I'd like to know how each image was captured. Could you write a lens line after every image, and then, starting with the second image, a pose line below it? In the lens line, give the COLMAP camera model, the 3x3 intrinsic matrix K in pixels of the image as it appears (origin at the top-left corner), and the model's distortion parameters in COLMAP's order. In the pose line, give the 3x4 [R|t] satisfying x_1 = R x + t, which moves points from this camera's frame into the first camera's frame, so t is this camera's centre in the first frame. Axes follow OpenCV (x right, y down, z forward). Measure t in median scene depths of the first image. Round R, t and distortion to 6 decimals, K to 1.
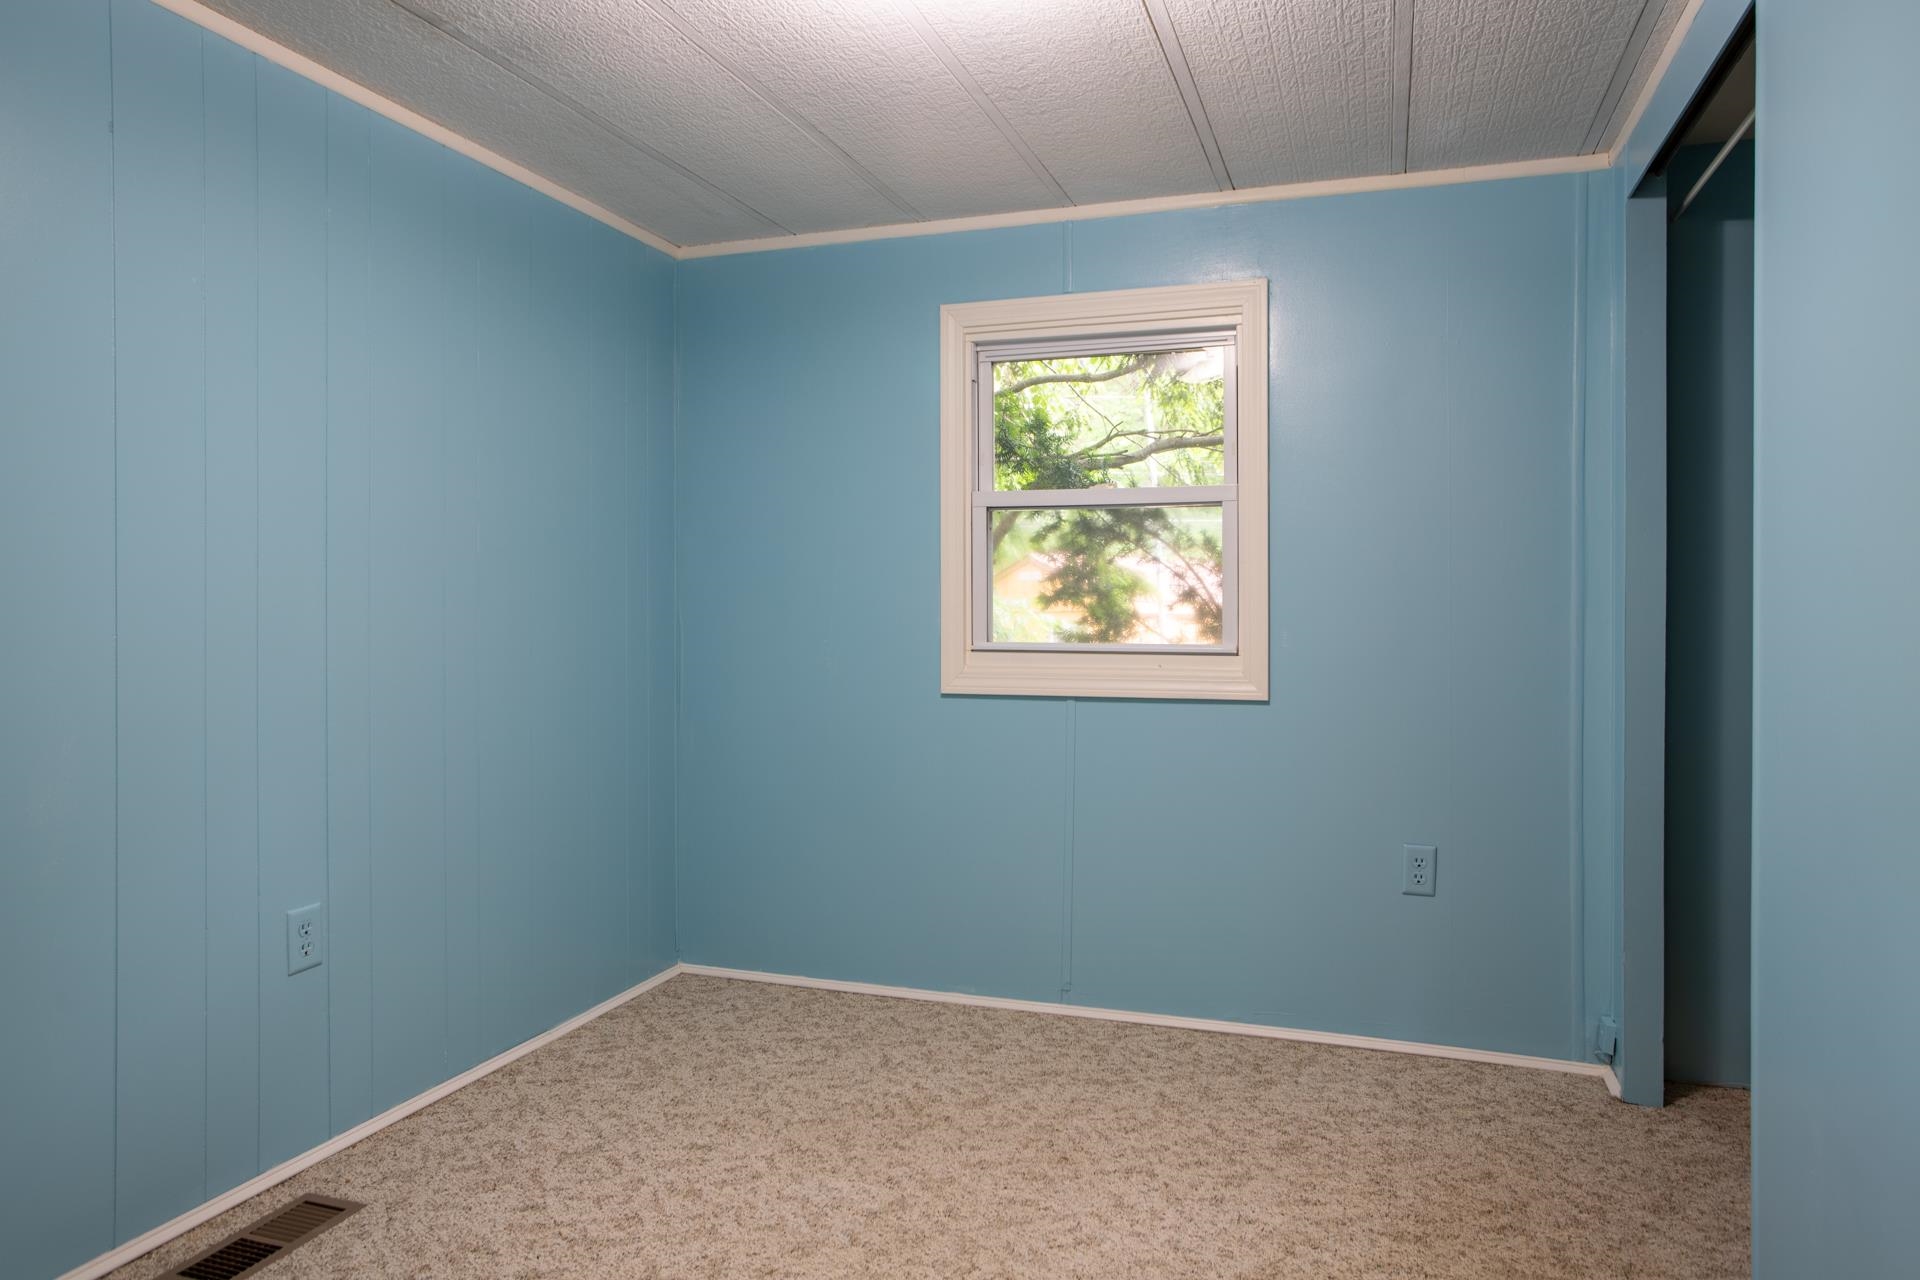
lens RADIAL K [[1219.5, 0, 999.3], [0, 1219.5, 590.7], [0, 0, 1]] dist [-0.032332, 0.034825]
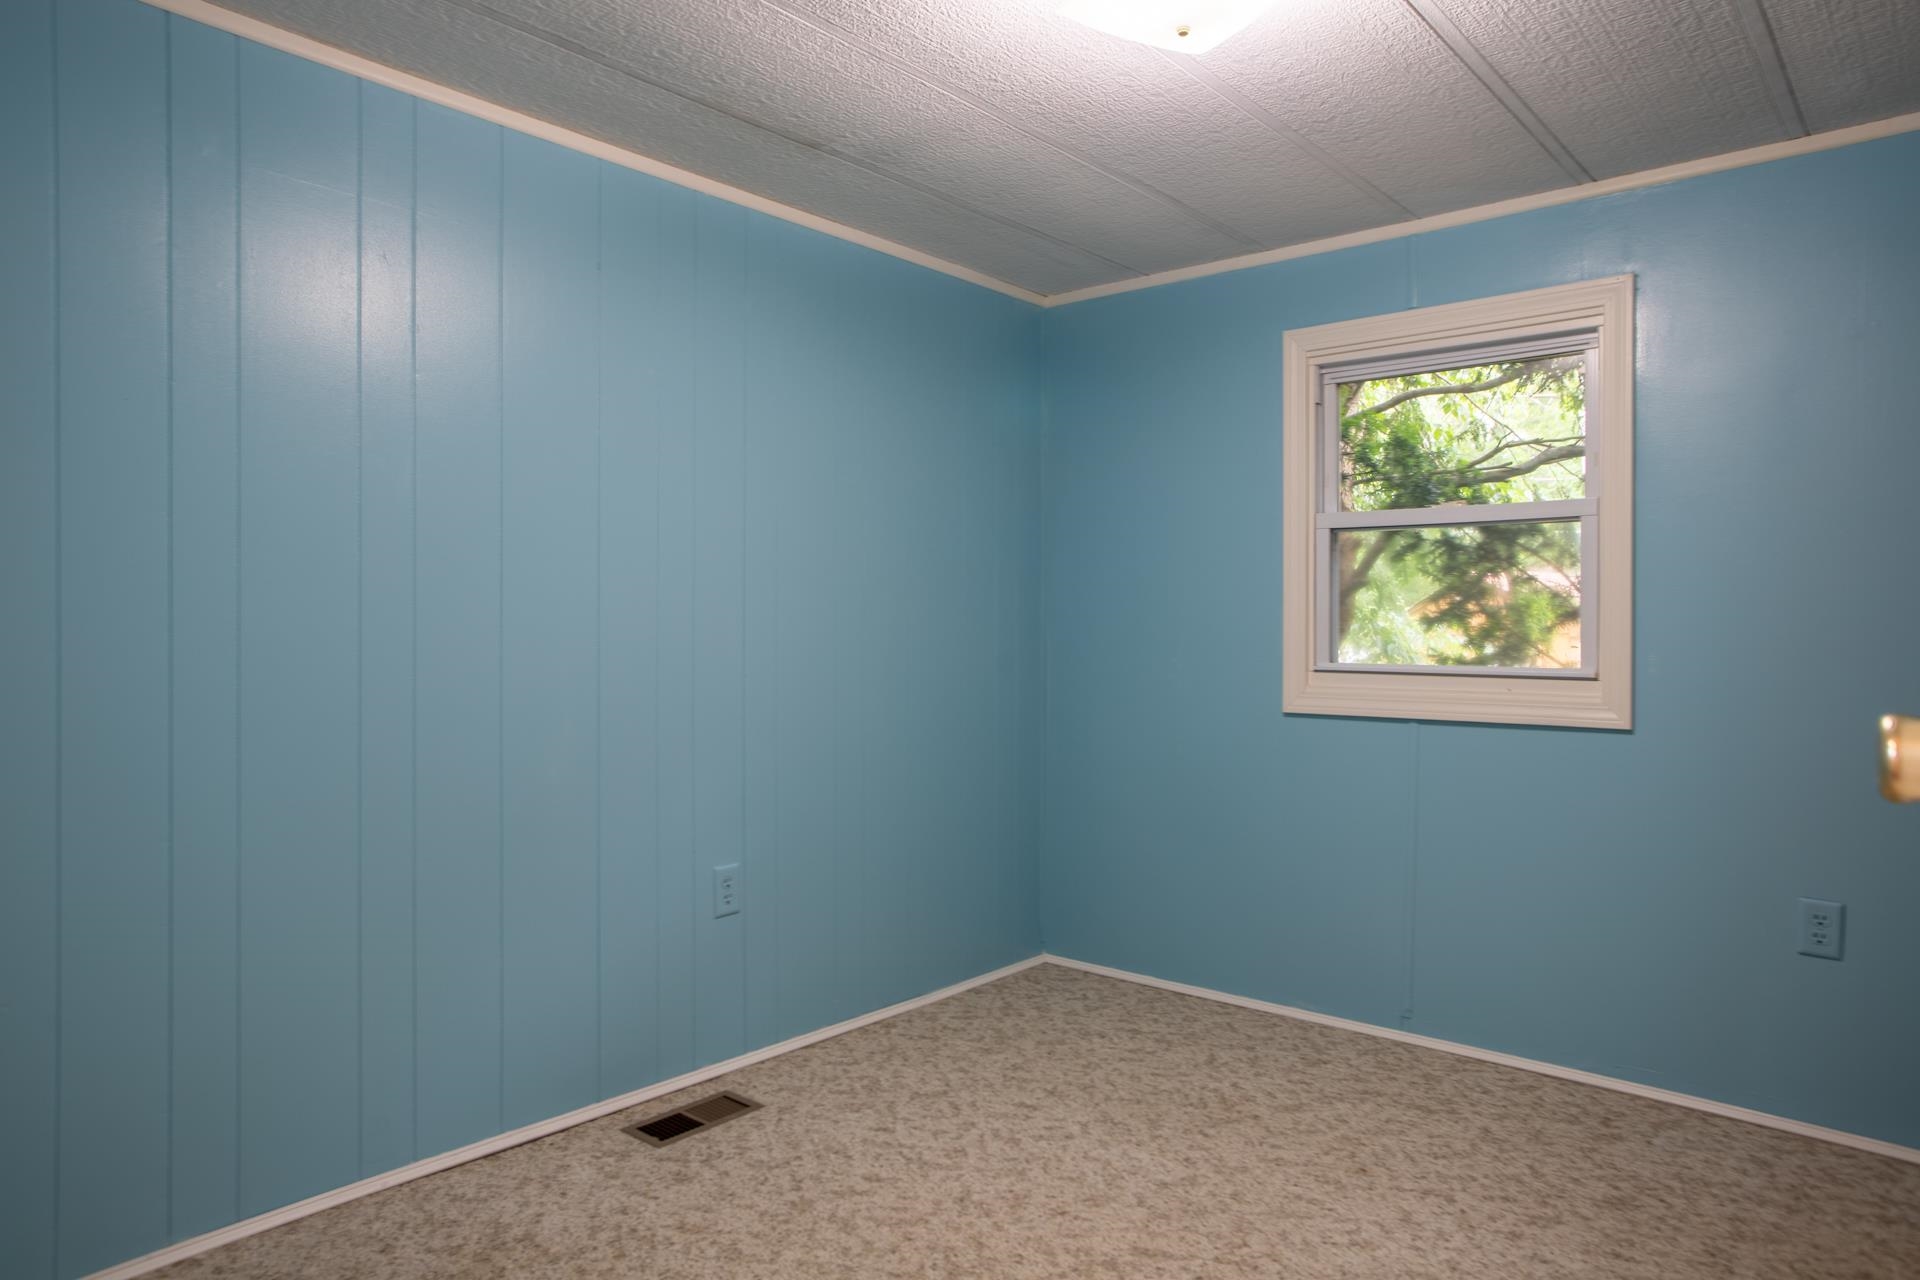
lens RADIAL K [[1219.5, 0, 921.0], [0, 1219.5, 609.6], [0, 0, 1]] dist [-0.032332, 0.034825]
pose [[0.917020, -0.002049, -0.398837, 0.101920], [0.001151, 0.999996, -0.002493, 0.000366], [0.398841, 0.001827, 0.917018, -0.067169]]
